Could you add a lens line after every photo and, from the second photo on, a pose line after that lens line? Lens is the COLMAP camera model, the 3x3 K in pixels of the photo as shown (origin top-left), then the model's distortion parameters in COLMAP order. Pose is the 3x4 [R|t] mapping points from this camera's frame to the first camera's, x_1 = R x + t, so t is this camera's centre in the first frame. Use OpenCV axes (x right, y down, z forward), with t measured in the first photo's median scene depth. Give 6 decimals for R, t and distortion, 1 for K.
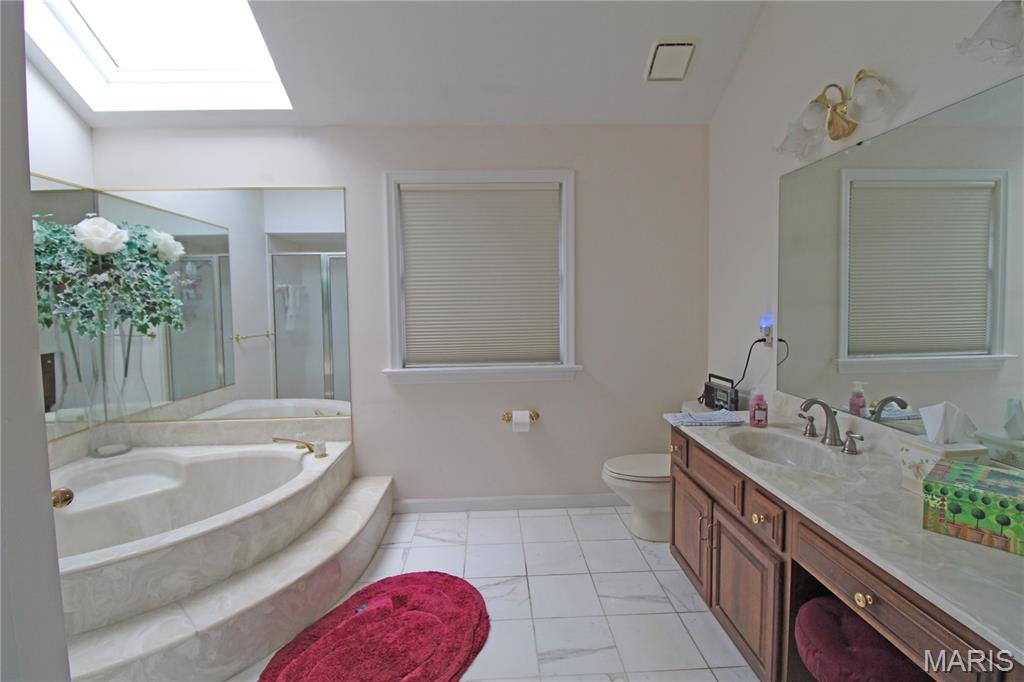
lens RADIAL K [[471.2, 0, 508.7], [0, 471.2, 326.4], [0, 0, 1]] dist [0.003749, -0.015392]
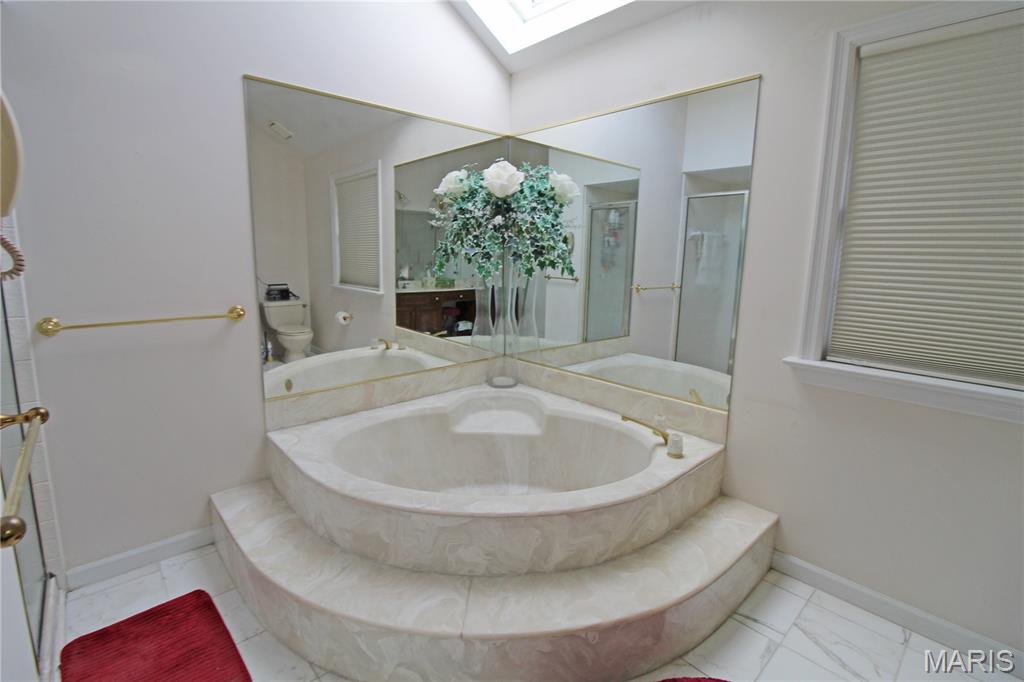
lens RADIAL K [[471.2, 0, 508.7], [0, 471.2, 326.4], [0, 0, 1]] dist [0.003749, -0.015392]
pose [[0.640834, 0.145945, -0.753679, -0.030280], [-0.070859, 0.988817, 0.131228, -0.009180], [0.764402, -0.030691, 0.644009, 0.313080]]
